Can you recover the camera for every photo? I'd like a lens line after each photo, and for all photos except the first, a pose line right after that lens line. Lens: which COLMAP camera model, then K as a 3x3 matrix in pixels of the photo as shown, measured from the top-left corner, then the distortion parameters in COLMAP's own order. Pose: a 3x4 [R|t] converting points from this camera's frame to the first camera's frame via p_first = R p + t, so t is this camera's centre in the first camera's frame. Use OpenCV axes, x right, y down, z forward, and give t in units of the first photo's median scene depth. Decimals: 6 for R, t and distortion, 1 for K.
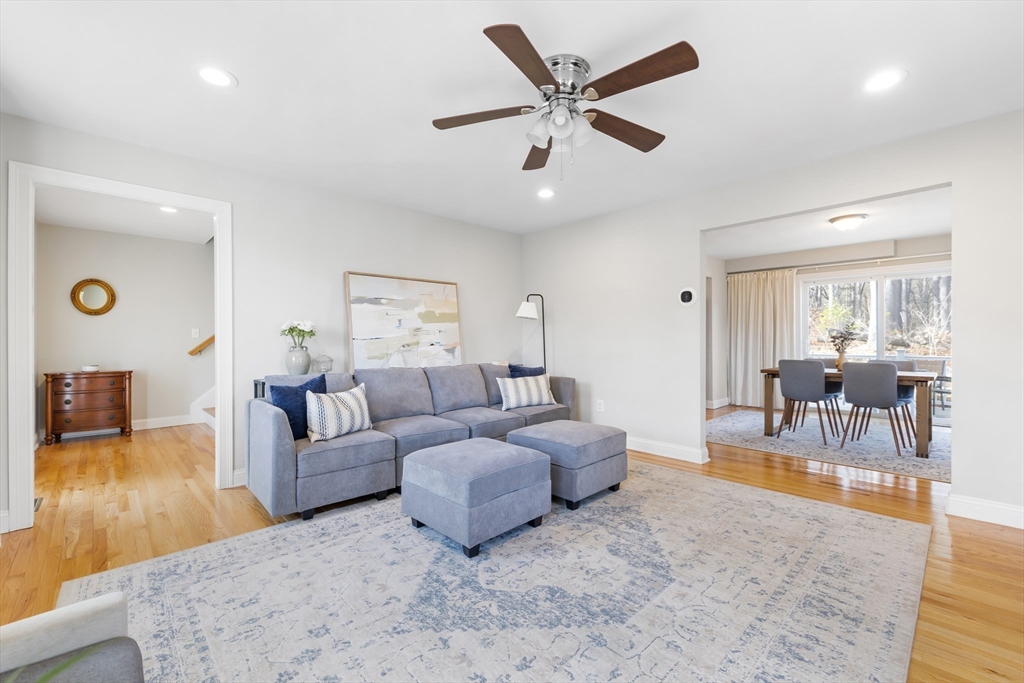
lens RADIAL K [[433.5, 0, 509.5], [0, 433.5, 338.4], [0, 0, 1]] dist [0.002212, 0.000248]
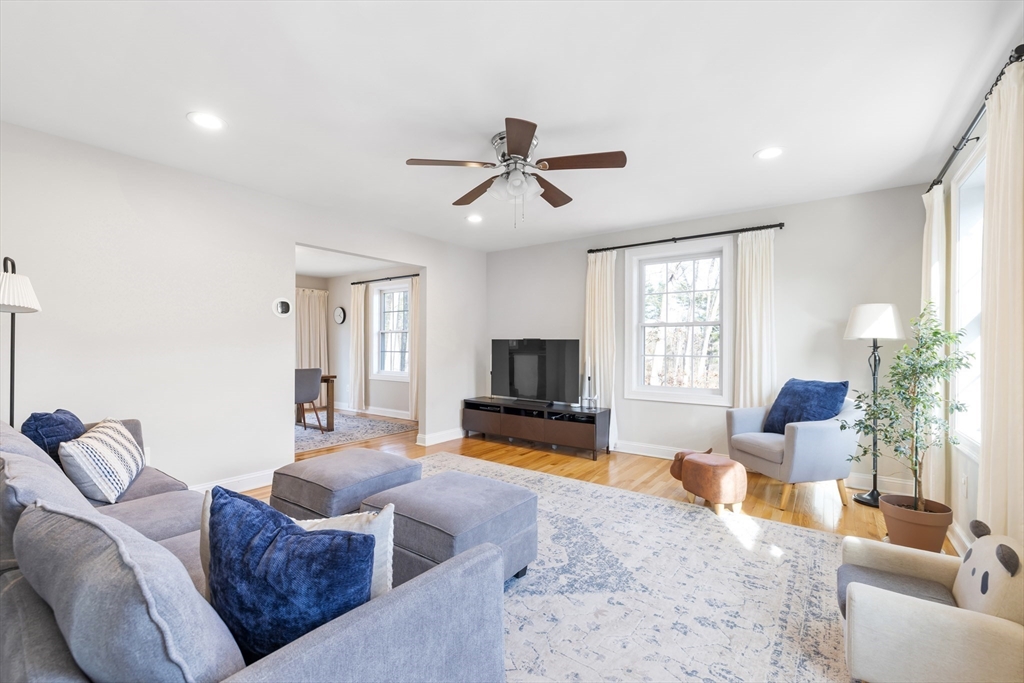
lens RADIAL K [[433.5, 0, 512.6], [0, 433.5, 345.0], [0, 0, 1]] dist [0.002212, 0.000248]
pose [[-0.182845, 0.005873, 0.983124, -1.071620], [-0.011068, 0.999906, -0.008031, -0.019551], [-0.983079, -0.012350, -0.182763, 1.207699]]
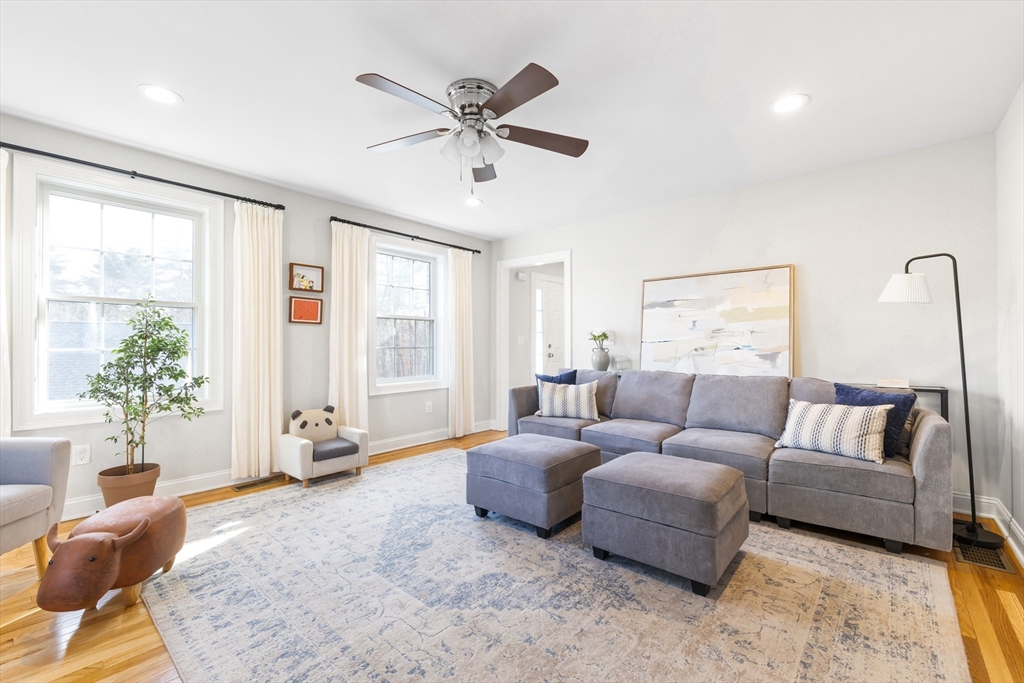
lens RADIAL K [[433.5, 0, 505.5], [0, 433.5, 342.5], [0, 0, 1]] dist [0.002212, 0.000248]
pose [[0.080831, -0.001134, -0.996727, 1.170058], [0.004497, 0.999990, -0.000773, 0.003124], [0.996718, -0.004420, 0.080835, 0.975970]]
